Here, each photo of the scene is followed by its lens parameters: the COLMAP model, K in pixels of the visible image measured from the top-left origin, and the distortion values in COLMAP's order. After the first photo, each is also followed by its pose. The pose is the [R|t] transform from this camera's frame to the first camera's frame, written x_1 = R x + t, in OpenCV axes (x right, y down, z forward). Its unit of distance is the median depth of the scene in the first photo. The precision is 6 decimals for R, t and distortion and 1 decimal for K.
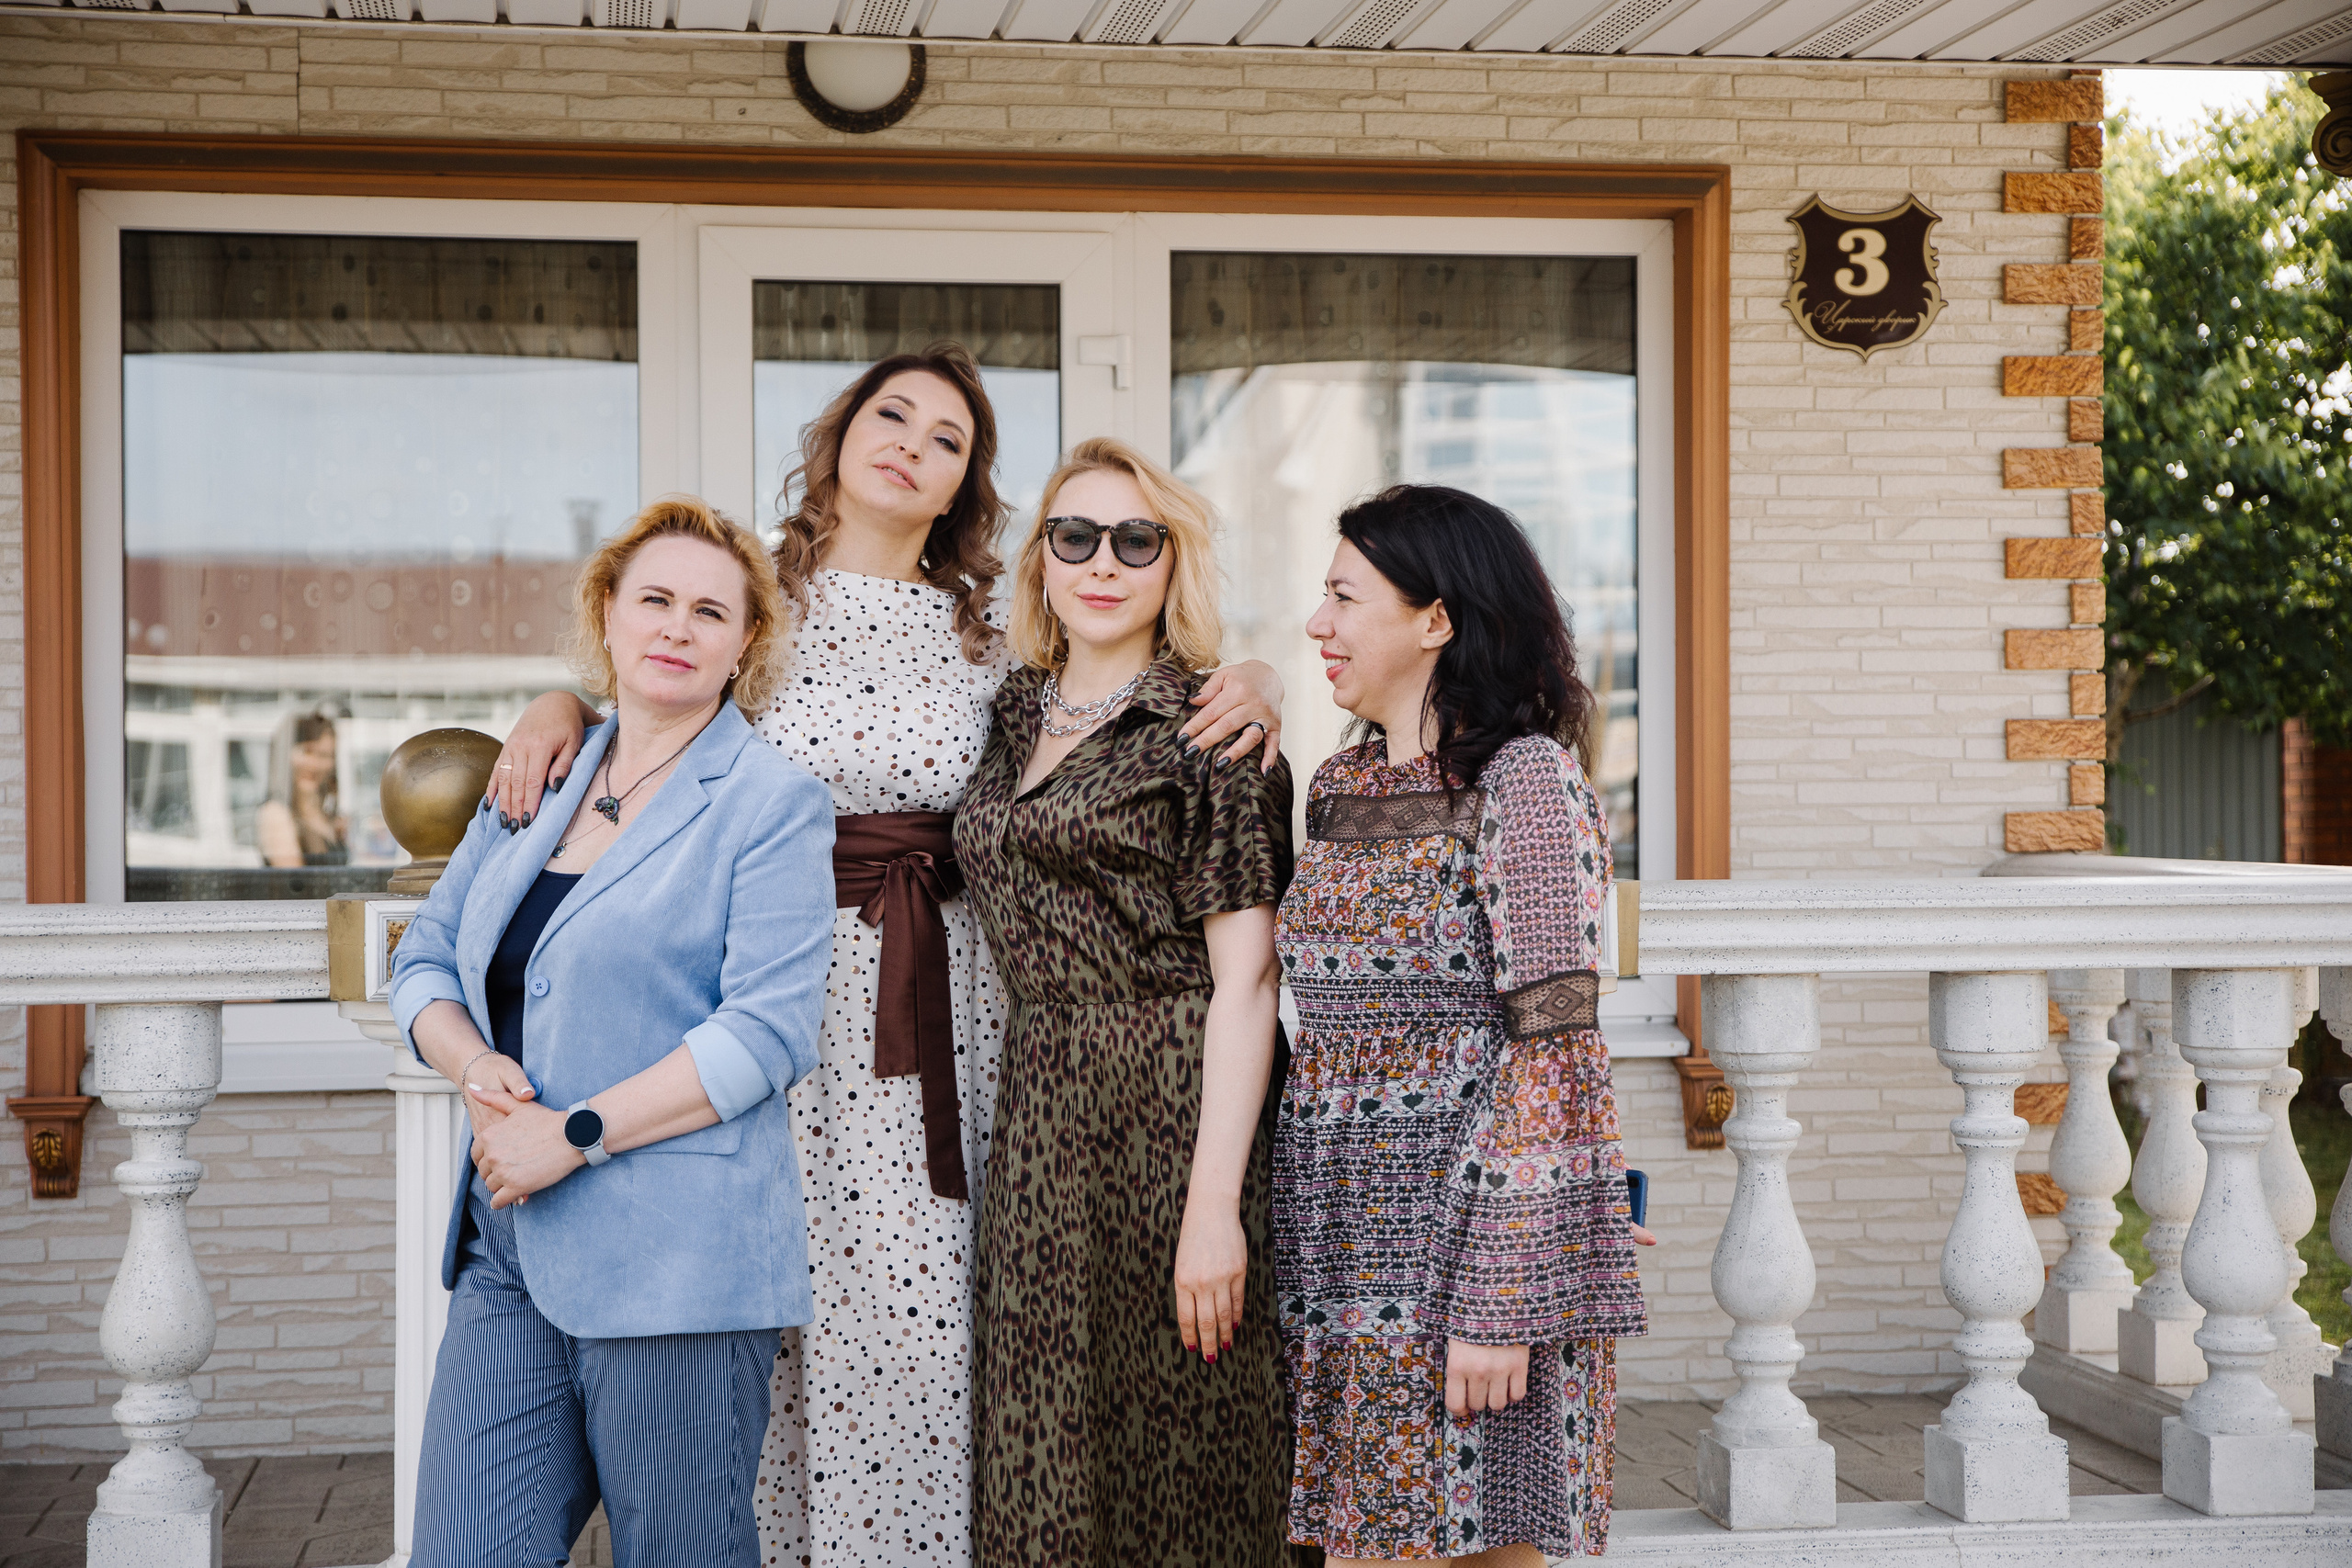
lens RADIAL K [[3573.1, 0, 1164.2], [0, 3573.1, 749.9], [0, 0, 1]] dist [0.062575, 0.255227]
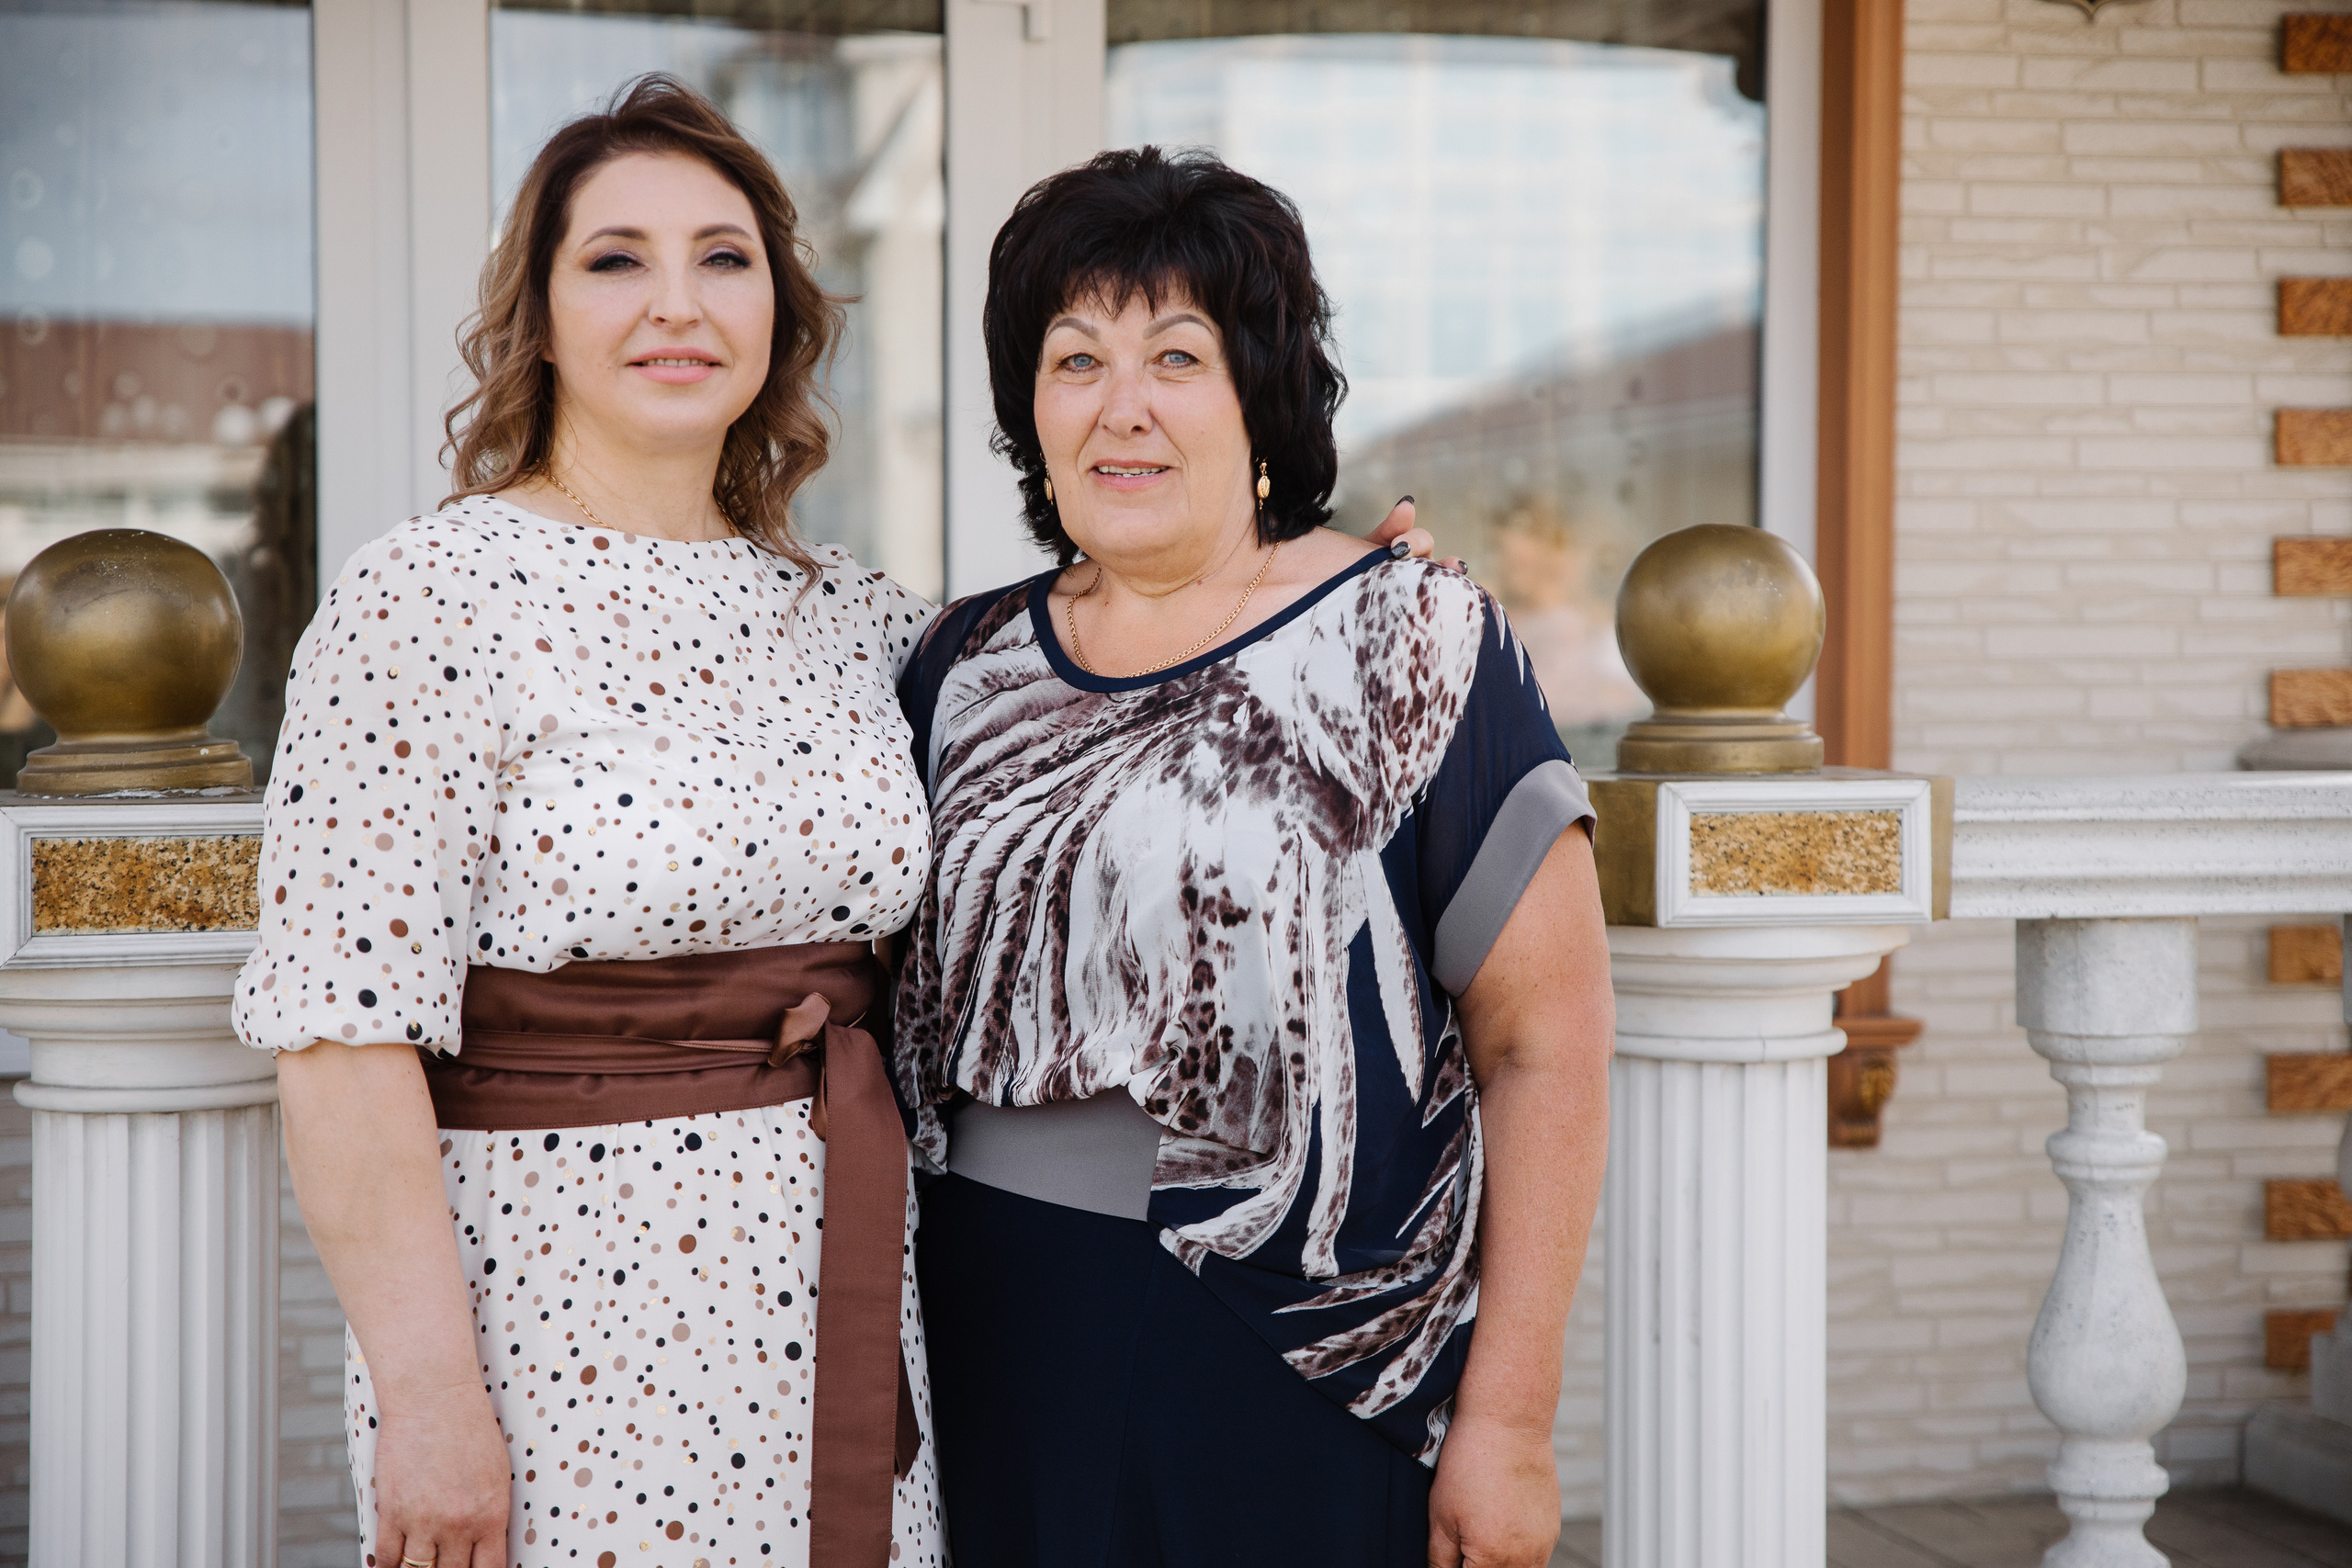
lens RADIAL K [[4448.7, 0, 1185.0], [0, 4448.7, 760.3], [0, 0, 1]] dist [0.215436, -0.059347]
pose [[0.994722, 0.003020, 0.102559, -0.069190], [-0.007257, 0.999134, 0.040964, 0.000437], [-0.102346, -0.041492, 0.993883, 0.144610]]
